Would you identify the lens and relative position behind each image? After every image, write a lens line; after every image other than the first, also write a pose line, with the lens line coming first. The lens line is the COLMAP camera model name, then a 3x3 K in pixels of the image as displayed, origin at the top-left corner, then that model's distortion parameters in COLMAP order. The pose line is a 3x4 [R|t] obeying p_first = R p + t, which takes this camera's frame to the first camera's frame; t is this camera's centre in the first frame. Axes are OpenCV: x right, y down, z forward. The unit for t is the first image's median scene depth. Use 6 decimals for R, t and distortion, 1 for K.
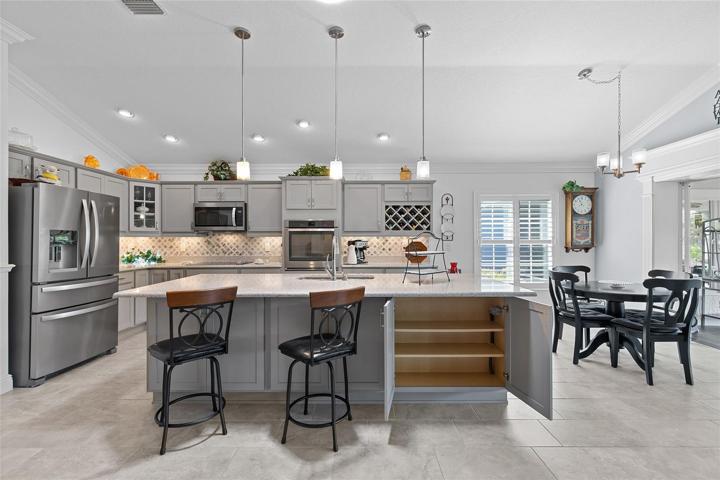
lens RADIAL K [[322.4, 0, 360.0], [0, 322.4, 240.0], [0, 0, 1]] dist [0.004688, -0.000131]
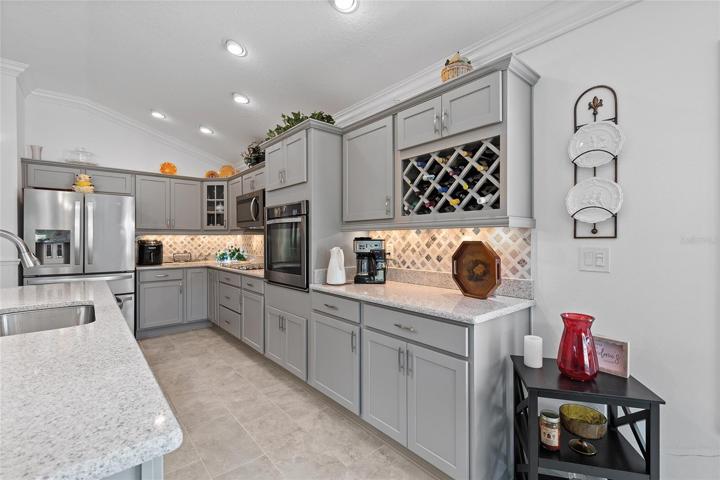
lens RADIAL K [[322.4, 0, 360.0], [0, 322.4, 240.0], [0, 0, 1]] dist [0.004688, -0.000131]
pose [[0.652884, 0.002514, -0.757454, 0.394214], [0.002248, 0.999984, 0.005257, 0.001464], [0.757455, -0.005135, 0.652867, 0.688023]]
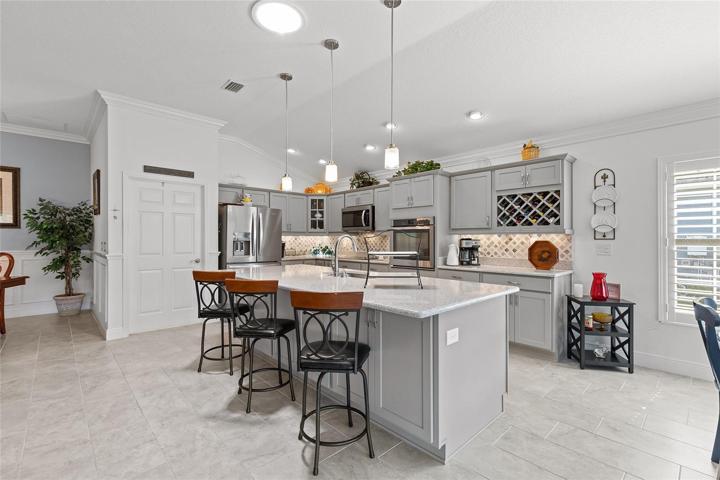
lens RADIAL K [[322.4, 0, 360.0], [0, 322.4, 240.0], [0, 0, 1]] dist [0.004688, -0.000131]
pose [[0.688674, 0.004931, -0.725055, 0.446744], [-0.001255, 0.999983, 0.005610, -0.000205], [0.725070, -0.002954, 0.688668, 0.194856]]
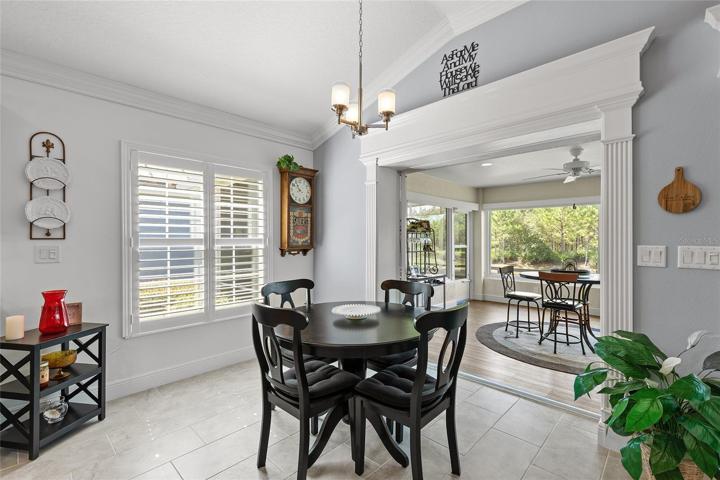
lens RADIAL K [[322.4, 0, 360.0], [0, 322.4, 240.0], [0, 0, 1]] dist [0.004688, -0.000131]
pose [[0.688286, -0.000058, 0.725439, 0.267175], [-0.002685, 0.999993, 0.002627, 0.000474], [-0.725434, -0.003756, 0.688281, 0.426293]]
